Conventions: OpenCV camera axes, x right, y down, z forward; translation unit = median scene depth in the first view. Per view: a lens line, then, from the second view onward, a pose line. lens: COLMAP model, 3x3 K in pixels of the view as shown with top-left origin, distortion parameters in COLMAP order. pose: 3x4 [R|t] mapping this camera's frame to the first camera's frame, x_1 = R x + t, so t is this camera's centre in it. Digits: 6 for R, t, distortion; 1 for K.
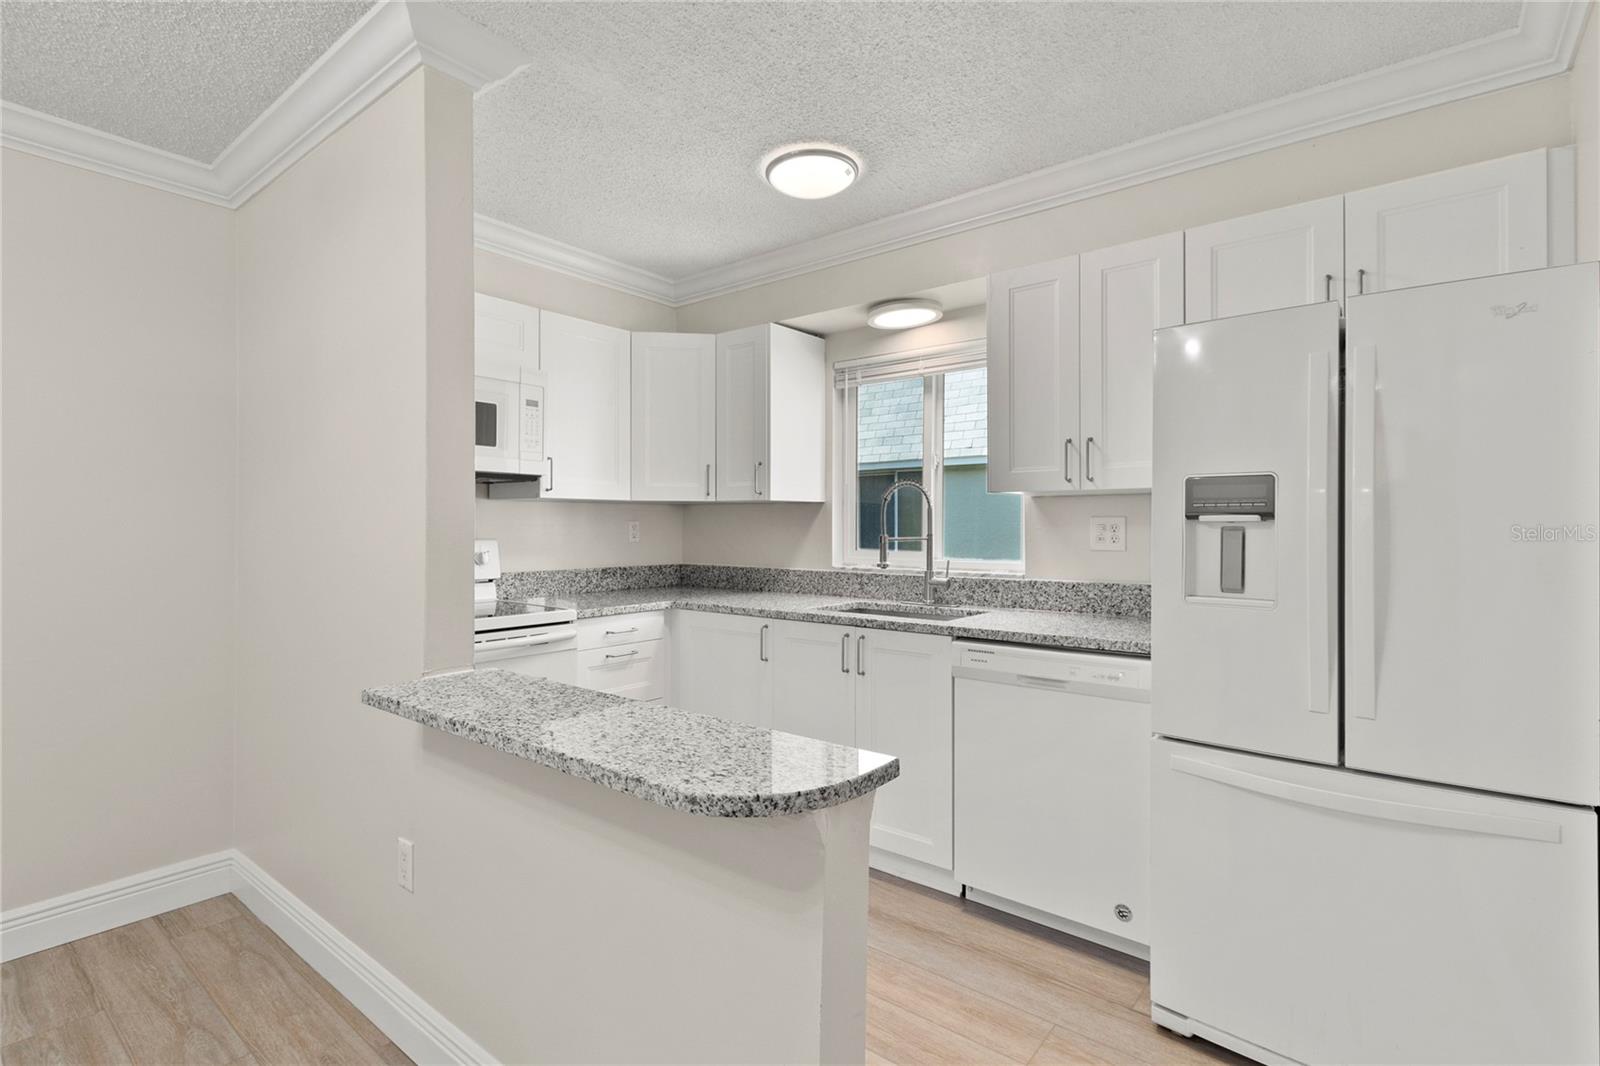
lens RADIAL K [[756.4, 0, 797.3], [0, 756.4, 526.5], [0, 0, 1]] dist [0.016261, 0.000753]
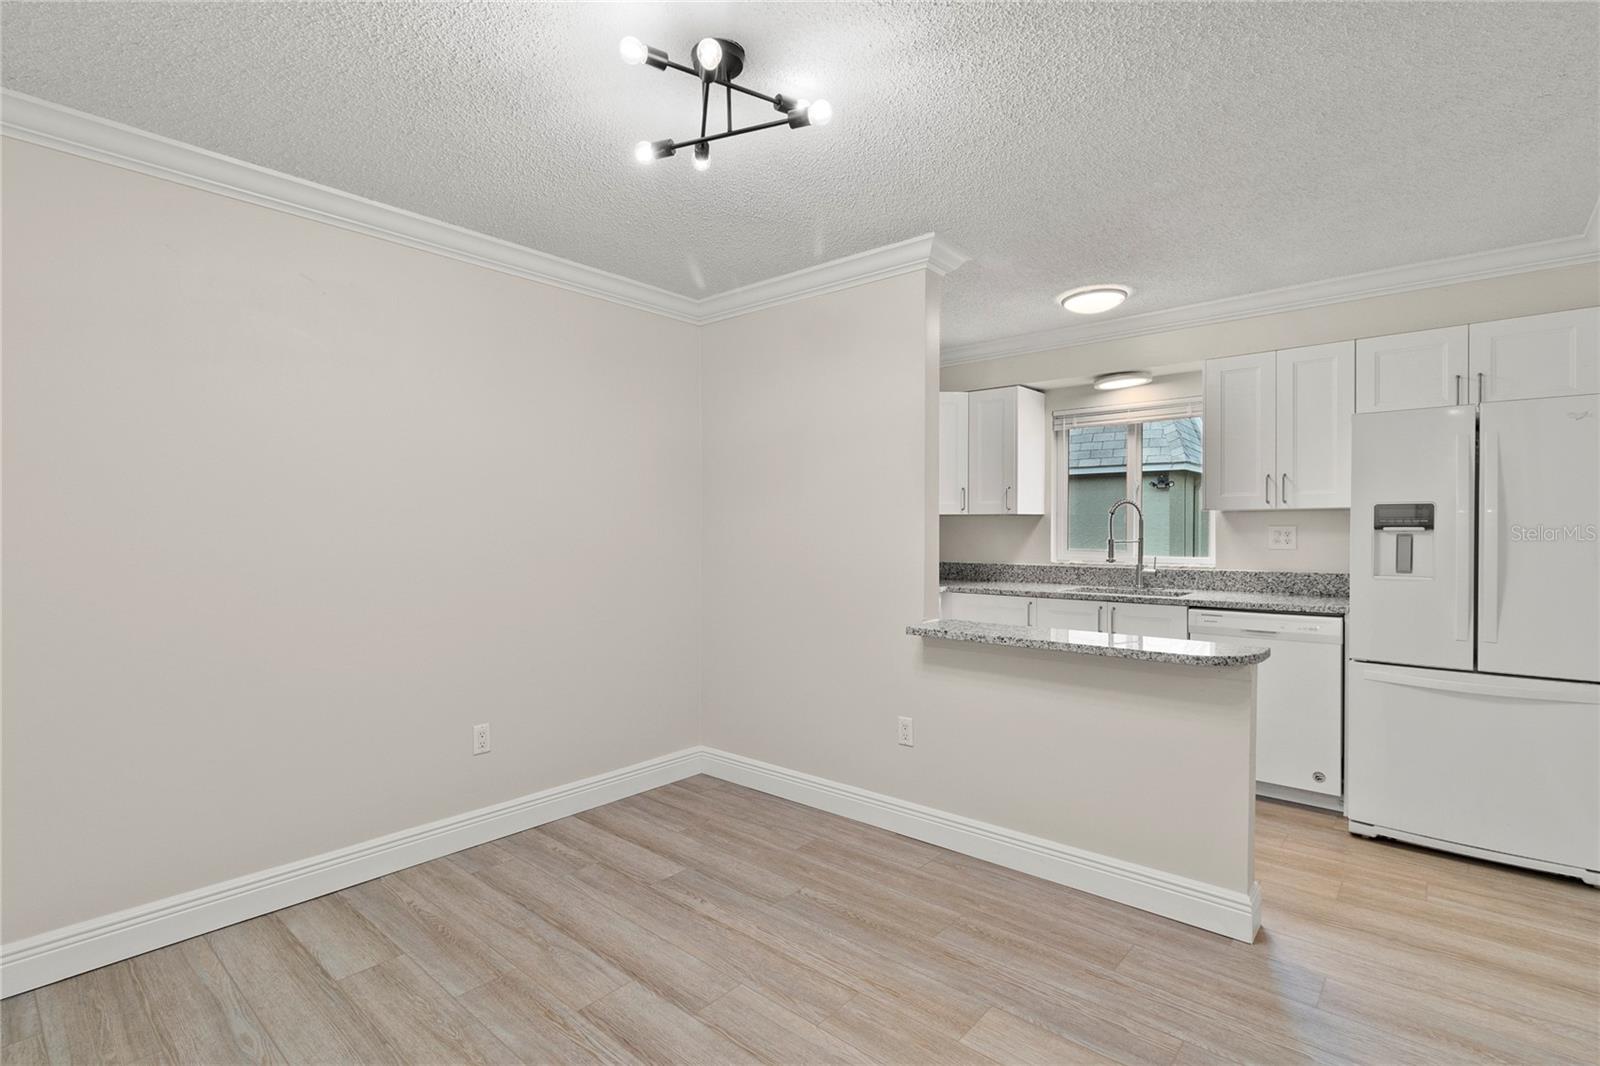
lens RADIAL K [[756.4, 0, 802.6], [0, 756.4, 538.2], [0, 0, 1]] dist [0.016261, 0.000753]
pose [[0.999634, -0.002733, -0.026920, -0.528336], [0.003018, 0.999940, 0.010576, -0.008447], [0.026890, -0.010653, 0.999582, -0.535922]]
